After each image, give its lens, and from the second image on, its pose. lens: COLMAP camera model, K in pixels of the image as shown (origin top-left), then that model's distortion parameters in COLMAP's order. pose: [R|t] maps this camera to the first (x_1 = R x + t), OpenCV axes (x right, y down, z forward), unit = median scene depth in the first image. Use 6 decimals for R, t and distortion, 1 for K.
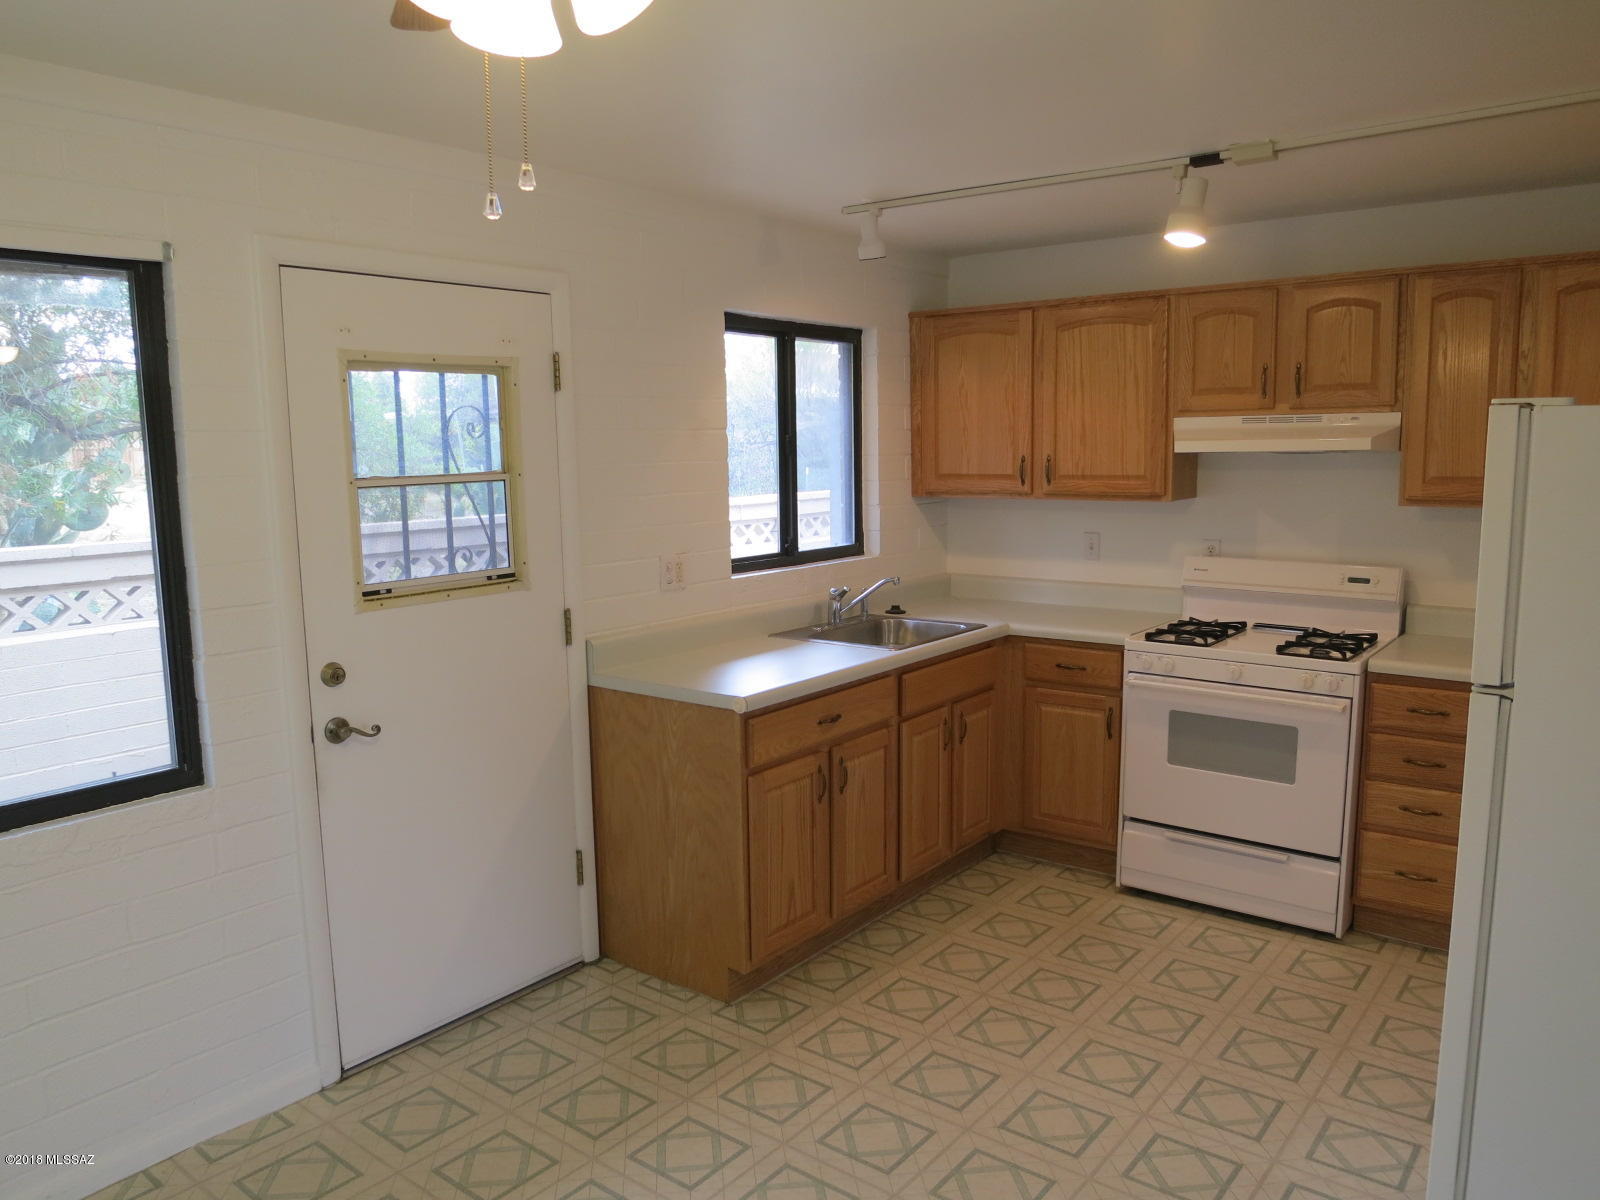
lens RADIAL K [[1160.3, 0, 794.8], [0, 1160.3, 606.8], [0, 0, 1]] dist [-0.032798, 0.014361]
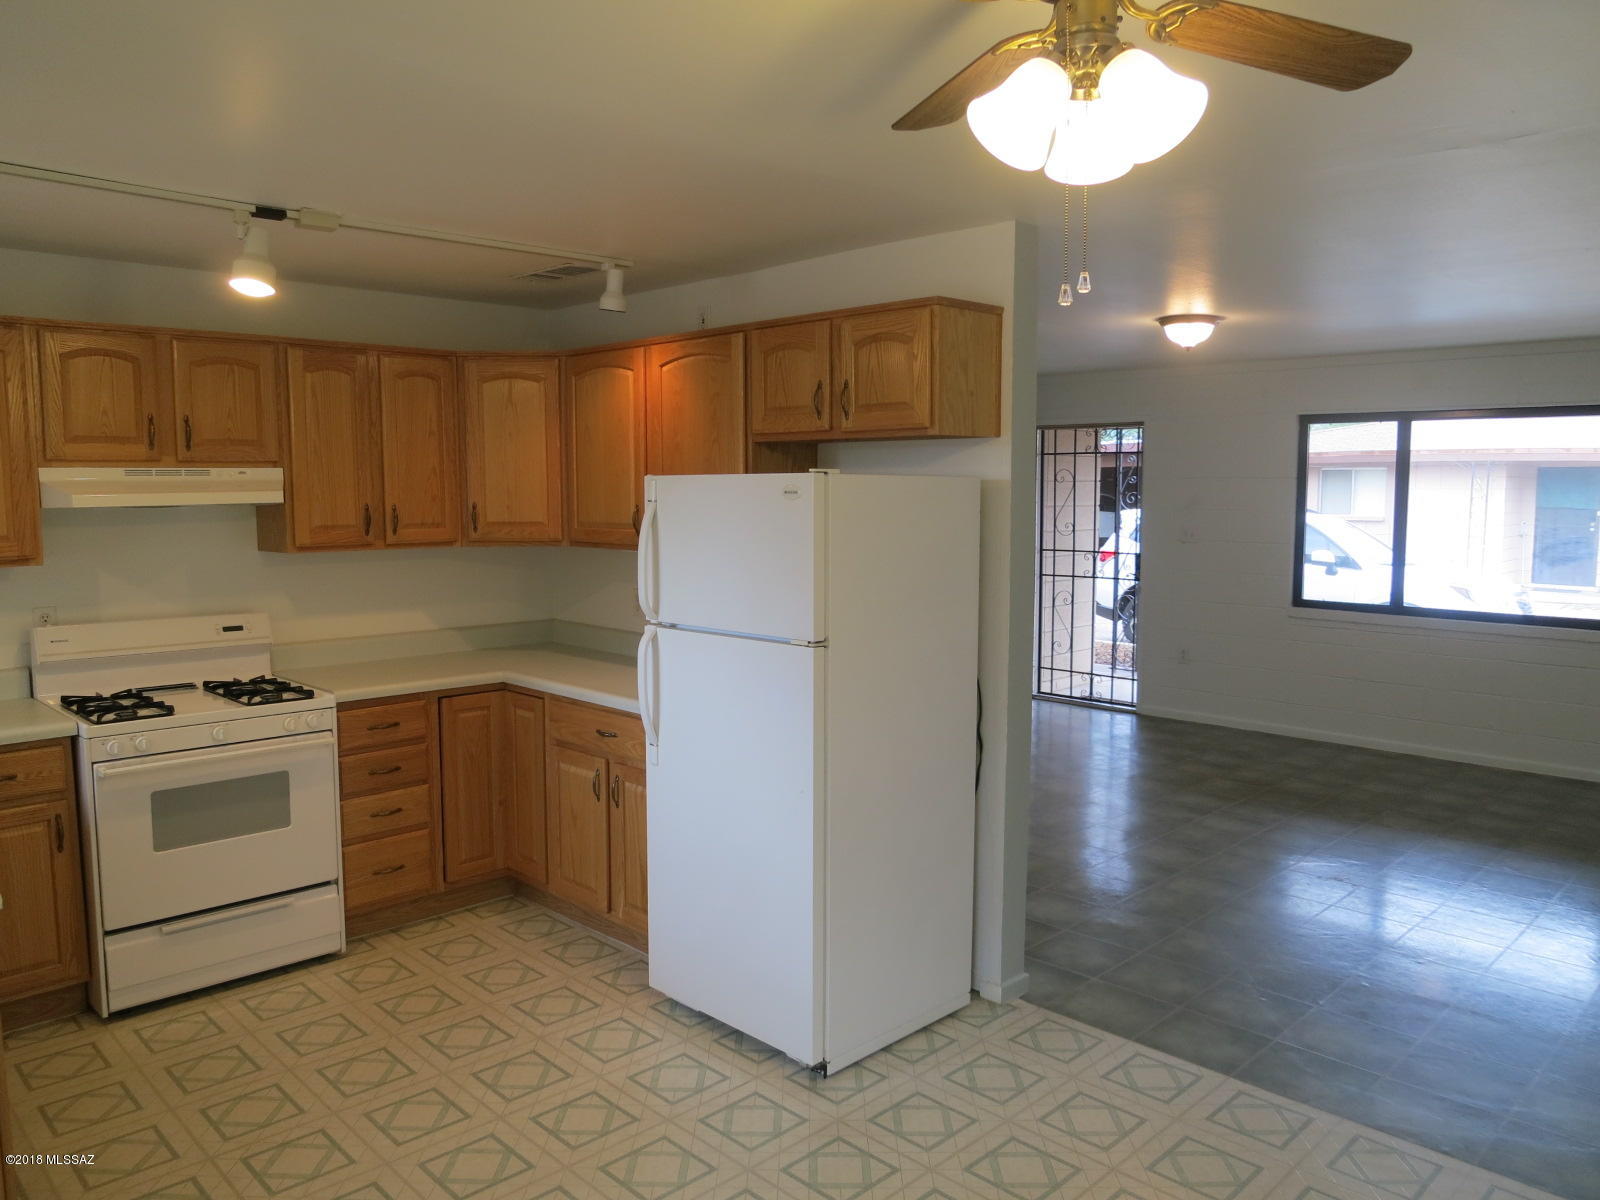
lens RADIAL K [[1158.0, 0, 800.0], [0, 1158.0, 600.0], [0, 0, 1]] dist [-0.030314, -0.002181]
pose [[0.126438, -0.081690, 0.988605, -0.498350], [0.138237, 0.988330, 0.063987, -0.047138], [-0.982295, 0.128571, 0.136255, 0.380982]]
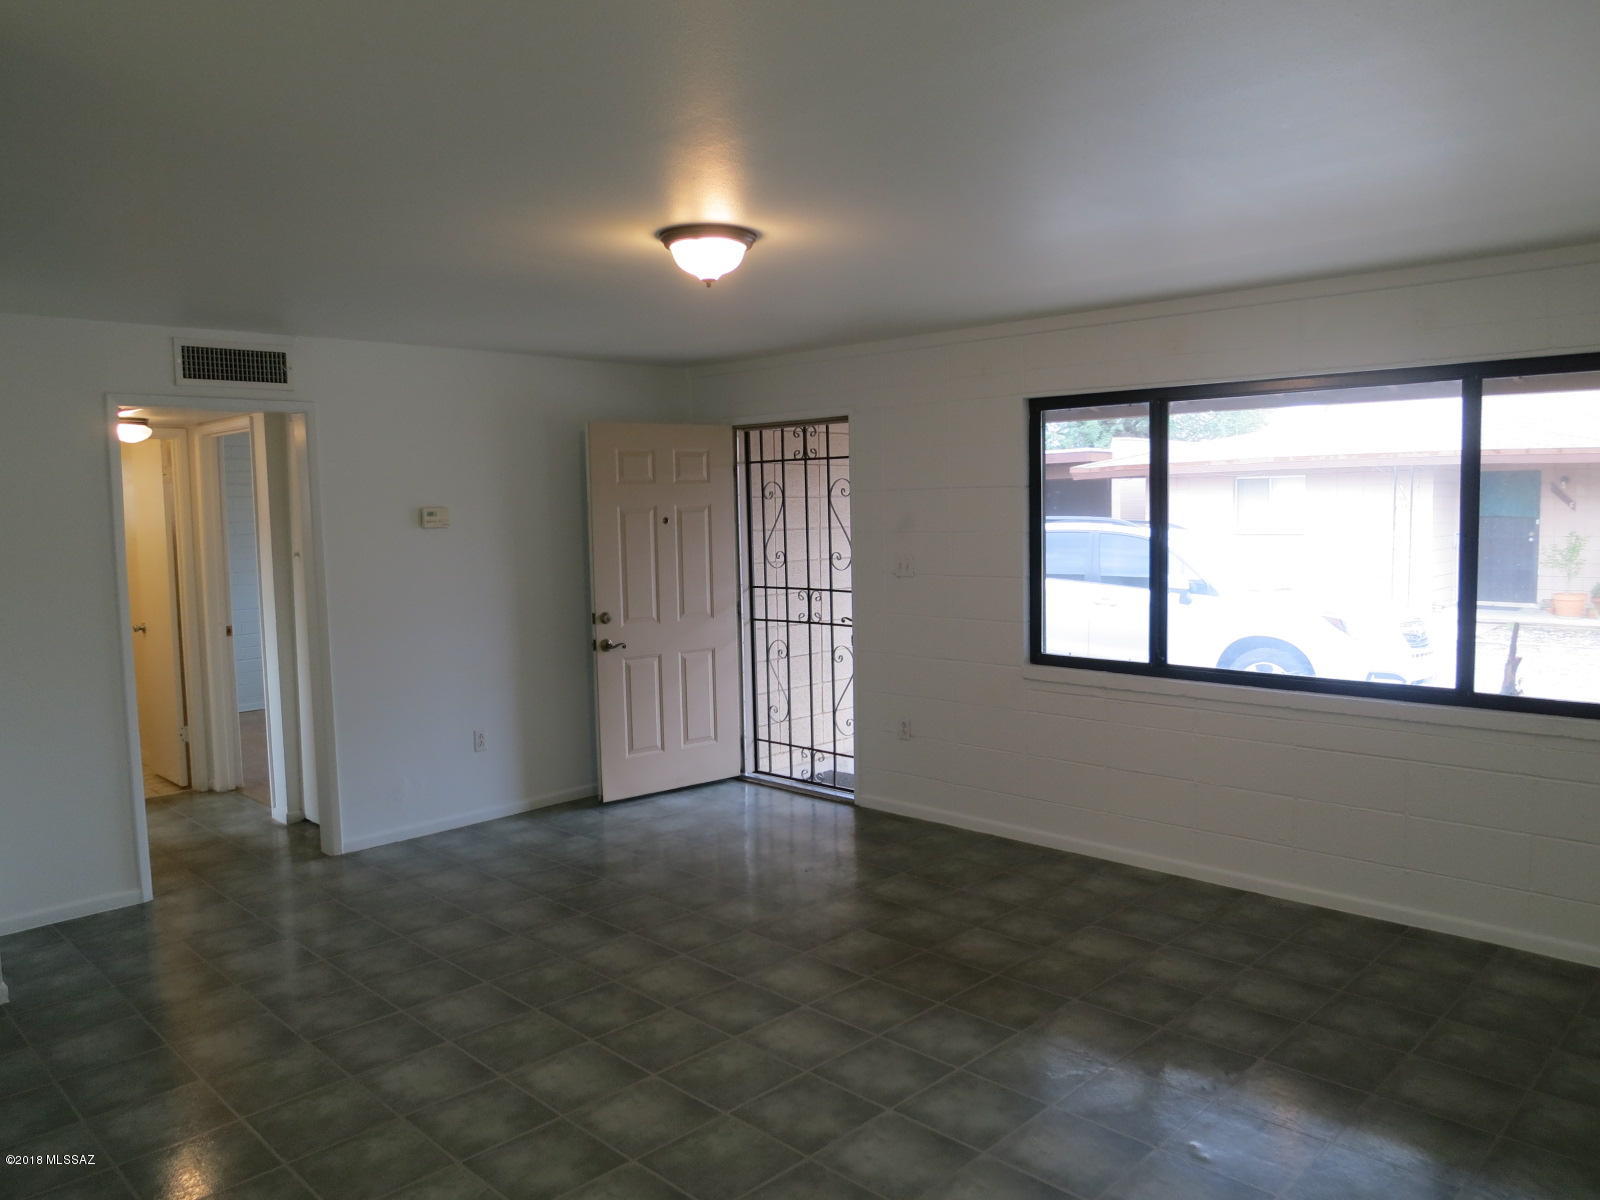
lens RADIAL K [[1160.3, 0, 794.8], [0, 1160.3, 606.8], [0, 0, 1]] dist [-0.032798, 0.014361]
pose [[0.112784, -0.072724, 0.990955, -0.279764], [0.155674, 0.986295, 0.054664, -0.025512], [-0.981349, 0.148101, 0.122560, 0.214649]]
